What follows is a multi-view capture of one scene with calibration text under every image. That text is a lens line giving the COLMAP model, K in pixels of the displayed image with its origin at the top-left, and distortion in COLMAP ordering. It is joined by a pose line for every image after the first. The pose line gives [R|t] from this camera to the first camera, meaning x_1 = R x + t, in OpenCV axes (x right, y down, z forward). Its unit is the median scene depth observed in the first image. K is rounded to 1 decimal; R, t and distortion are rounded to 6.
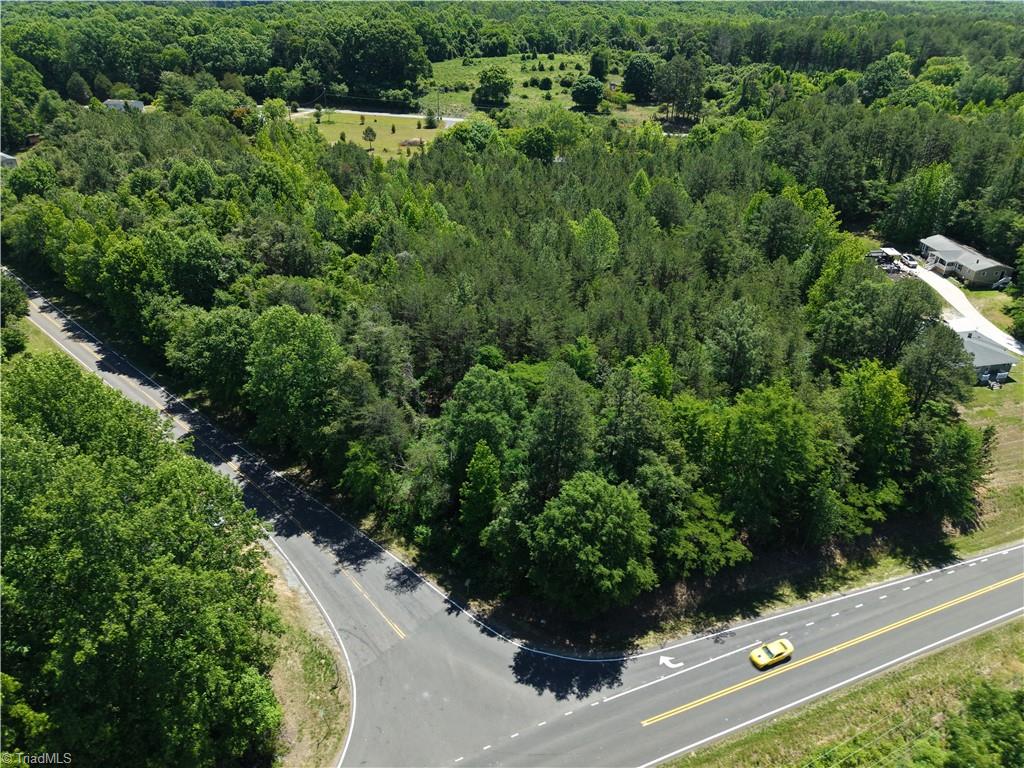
lens RADIAL K [[691.1, 0, 513.6], [0, 691.1, 383.9], [0, 0, 1]] dist [0.019904, -0.020905]
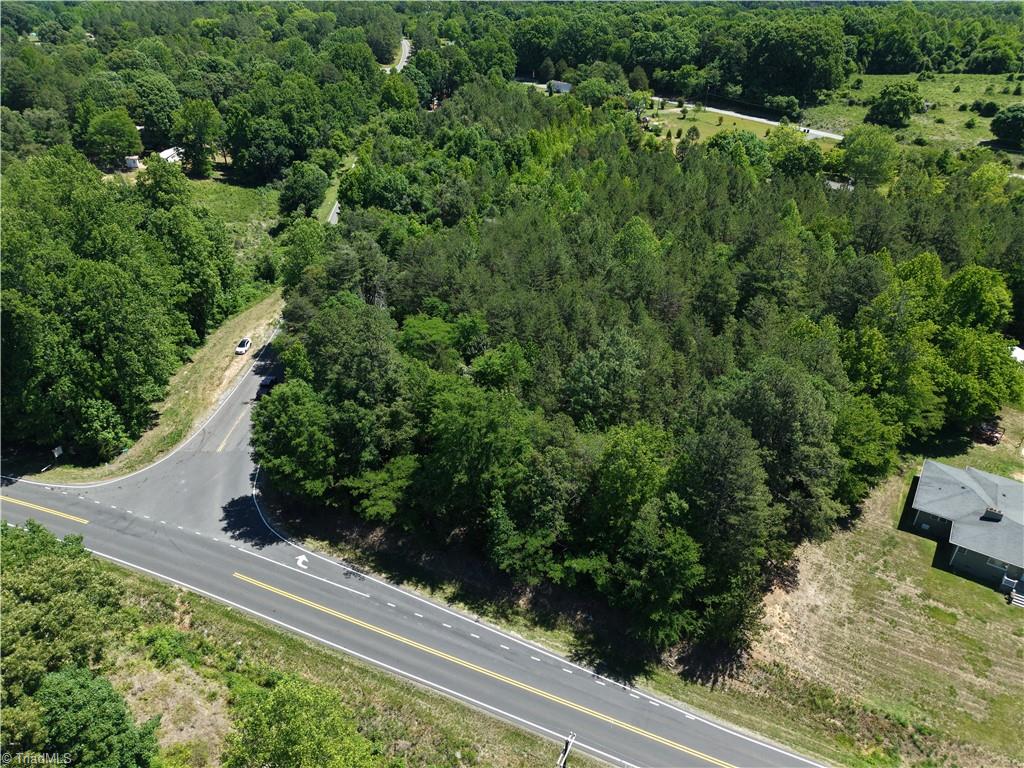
lens RADIAL K [[691.1, 0, 506.4], [0, 691.1, 387.1], [0, 0, 1]] dist [0.019904, -0.020905]
pose [[0.697889, 0.360257, -0.619004, 0.692152], [-0.360119, 0.923590, 0.131513, -0.095473], [0.619085, 0.131134, 0.774299, 0.169802]]
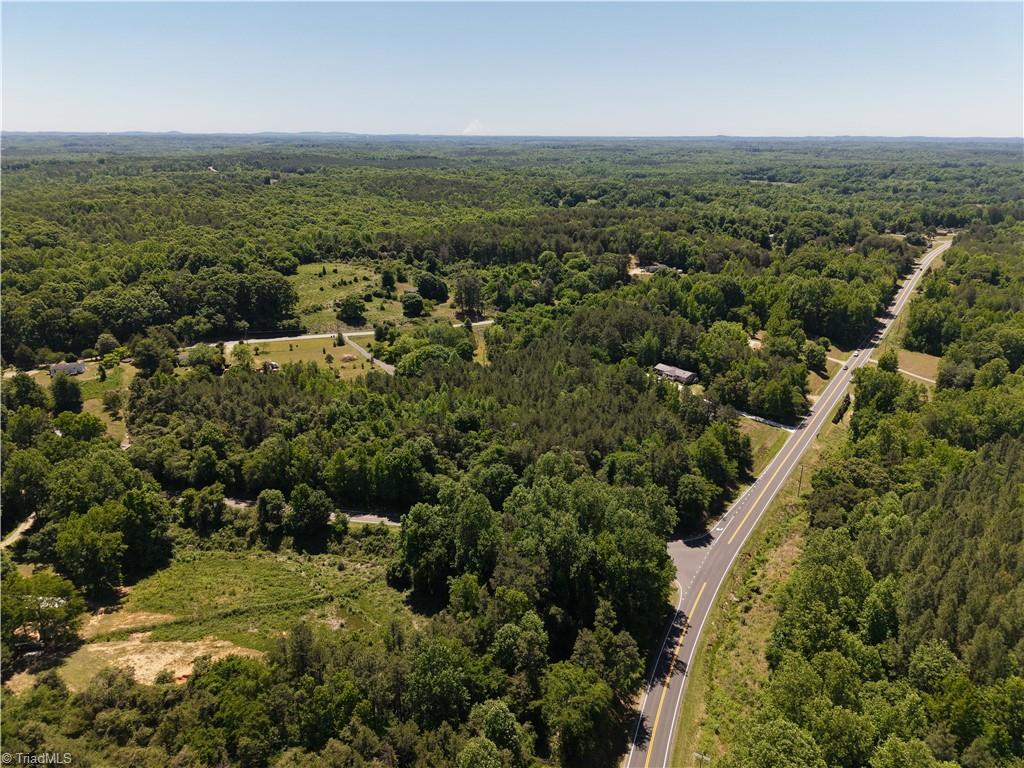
lens RADIAL K [[691.1, 0, 519.8], [0, 691.1, 385.1], [0, 0, 1]] dist [0.019904, -0.020905]
pose [[0.819571, -0.193738, 0.539229, -1.285186], [0.283052, 0.955147, -0.087037, -0.119998], [-0.498181, 0.223964, 0.837649, -0.801577]]
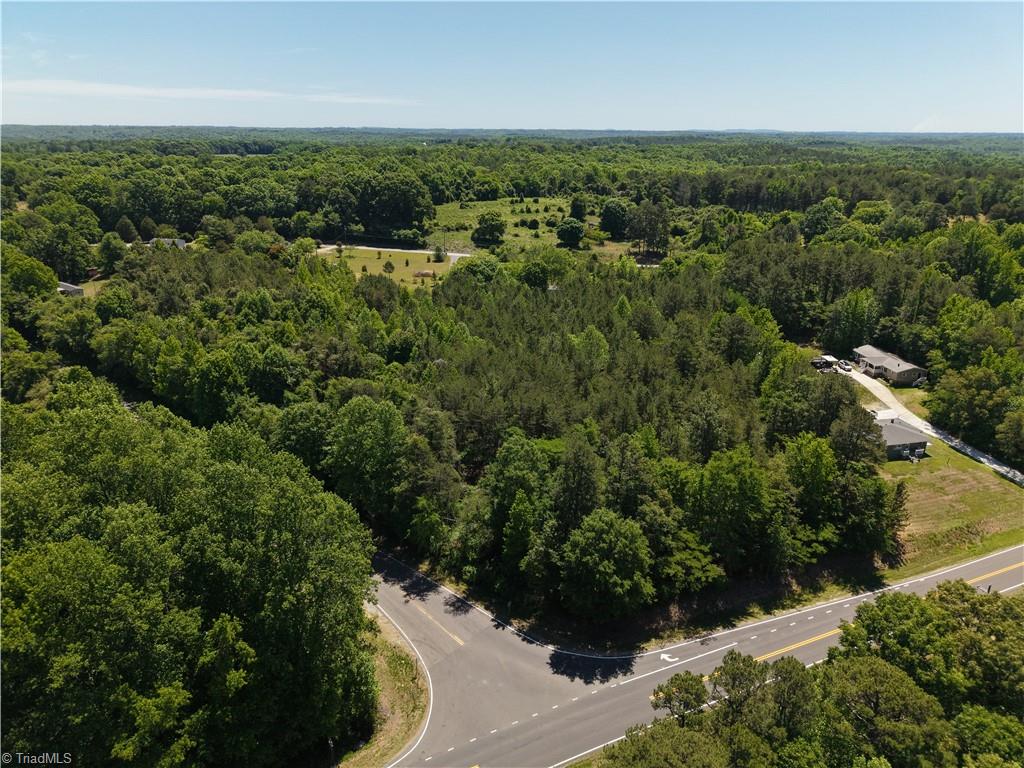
lens RADIAL K [[691.1, 0, 514.4], [0, 691.1, 384.7], [0, 0, 1]] dist [0.019904, -0.020905]
pose [[0.999438, -0.010211, 0.031913, -0.064677], [0.015498, 0.985305, -0.170100, 0.071148], [-0.029707, 0.170499, 0.984910, -0.232442]]
